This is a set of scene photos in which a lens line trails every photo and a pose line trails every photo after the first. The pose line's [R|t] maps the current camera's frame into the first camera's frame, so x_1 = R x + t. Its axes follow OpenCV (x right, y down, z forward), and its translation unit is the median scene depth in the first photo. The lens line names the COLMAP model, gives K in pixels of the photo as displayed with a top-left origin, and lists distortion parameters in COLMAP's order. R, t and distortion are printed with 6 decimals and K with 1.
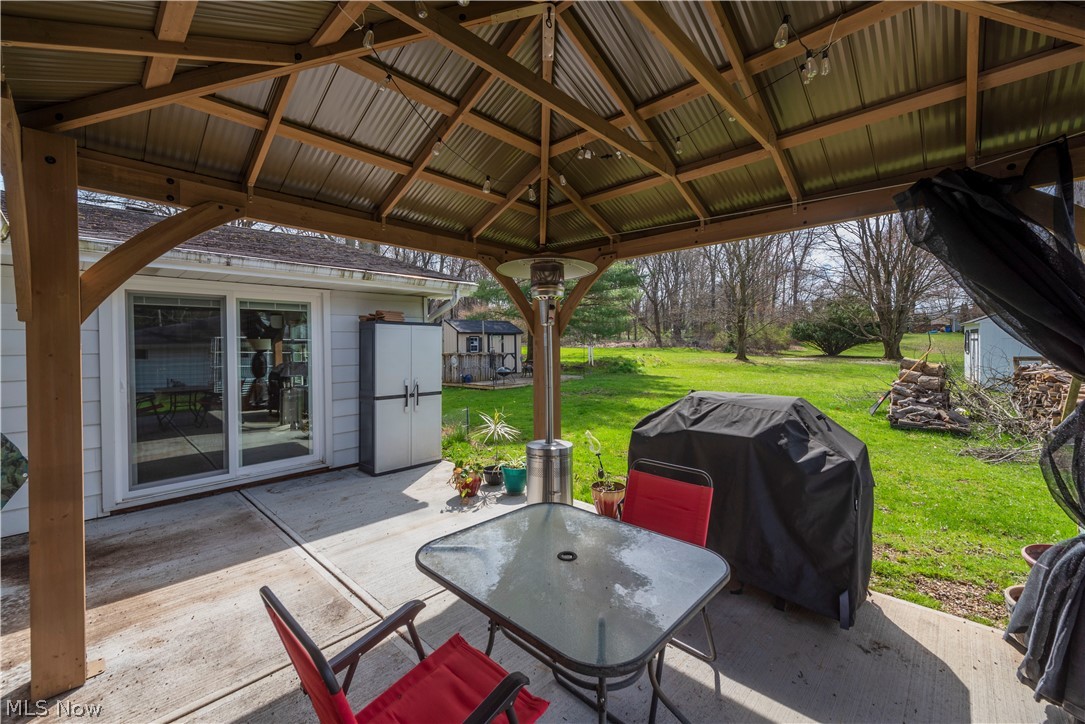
lens RADIAL K [[430.2, 0, 542.5], [0, 430.2, 362.0], [0, 0, 1]] dist [0.012395, -0.000315]
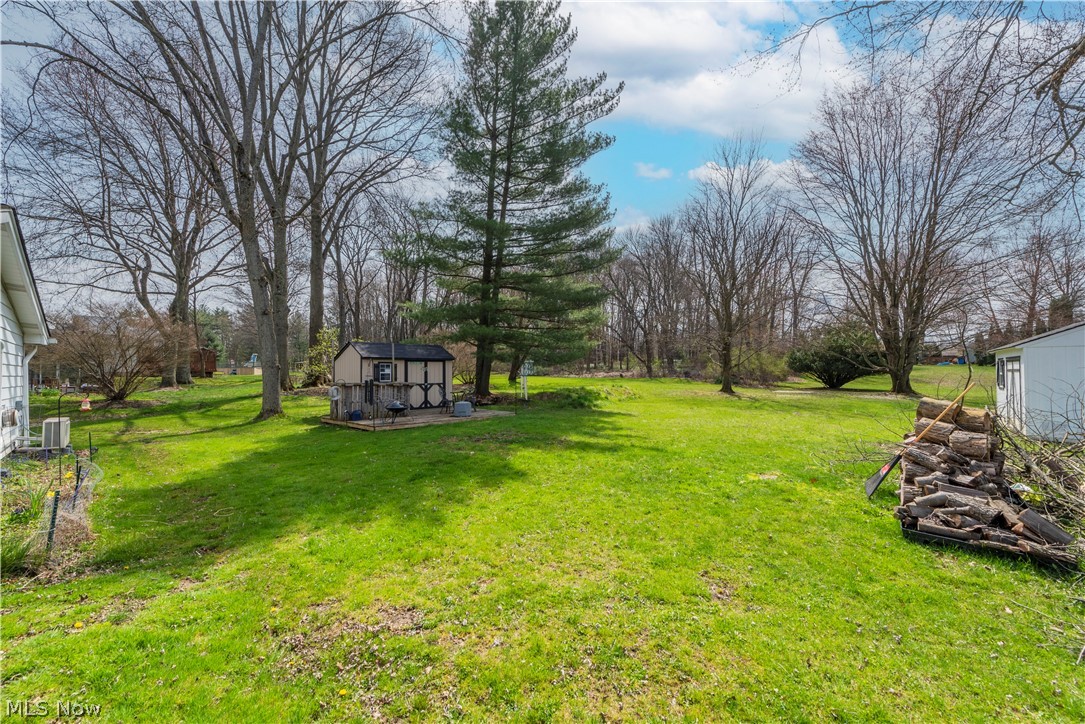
lens RADIAL K [[426.2, 0, 532.5], [0, 426.2, 378.3], [0, 0, 1]] dist [0.001715, 0.000149]
pose [[0.999426, 0.007852, -0.032947, 0.092949], [-0.008846, 0.999507, -0.030127, -0.004417], [0.032694, 0.030401, 0.999003, 0.116424]]
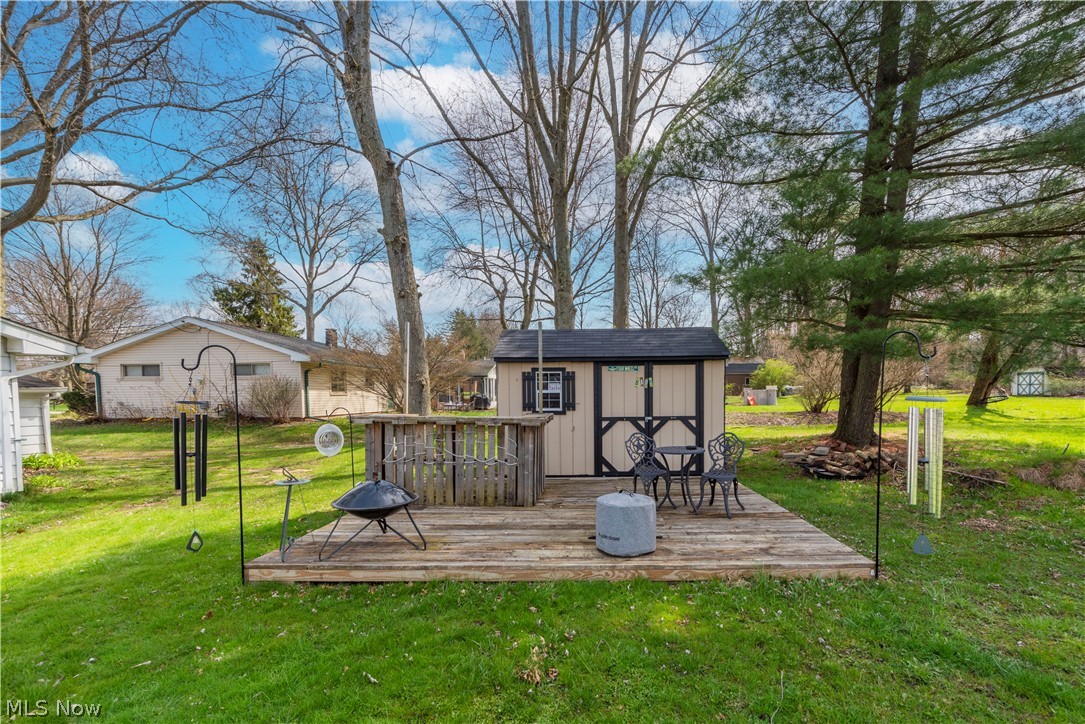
lens RADIAL K [[464.7, 0, 544.4], [0, 464.7, 410.6], [0, 0, 1]] dist [0.000875, 0.000024]
pose [[0.648734, 0.040243, -0.759950, 0.091891], [-0.033519, 0.999143, 0.024295, -0.020362], [0.760276, 0.009712, 0.649527, 0.450009]]
